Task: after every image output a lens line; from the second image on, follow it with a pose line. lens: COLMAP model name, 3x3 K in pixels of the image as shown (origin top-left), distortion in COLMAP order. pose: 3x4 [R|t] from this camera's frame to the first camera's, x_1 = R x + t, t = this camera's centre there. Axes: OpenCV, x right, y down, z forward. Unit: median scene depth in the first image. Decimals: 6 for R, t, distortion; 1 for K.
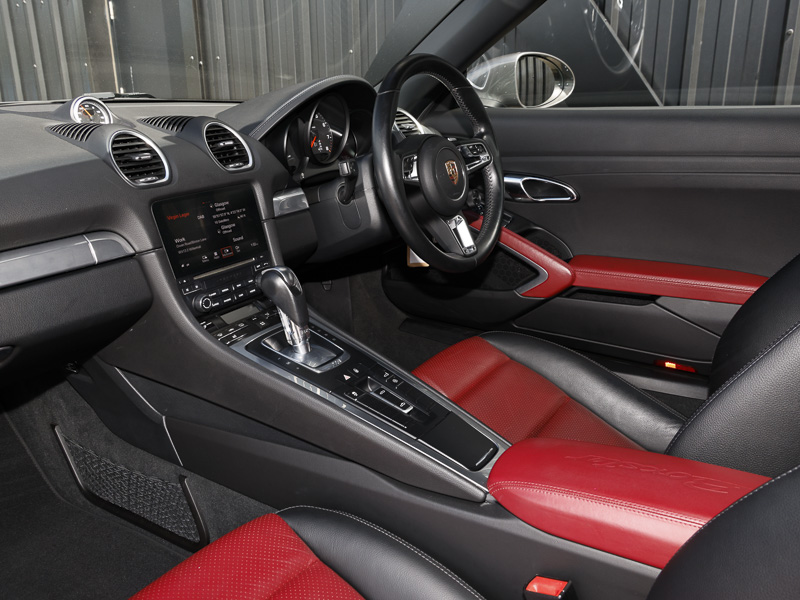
lens RADIAL K [[736.4, 0, 400.0], [0, 736.4, 300.0], [0, 0, 1]] dist [0.008973, 0.013867]
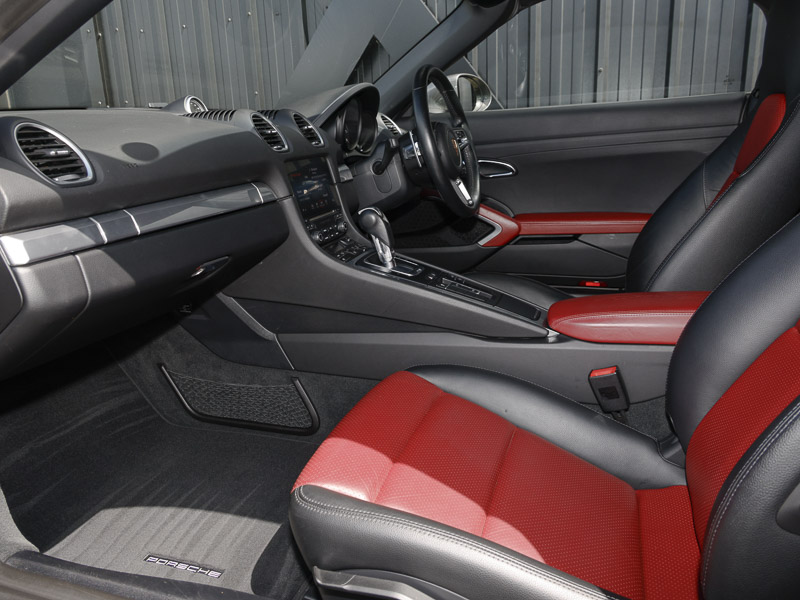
lens RADIAL K [[665.5, 0, 400.0], [0, 665.5, 300.0], [0, 0, 1]] dist [0.051156, -0.002969]
pose [[0.965632, -0.090590, 0.243615, -0.364556], [0.103209, 0.993875, -0.039514, 0.156444], [-0.238543, 0.063299, 0.969067, -0.199938]]
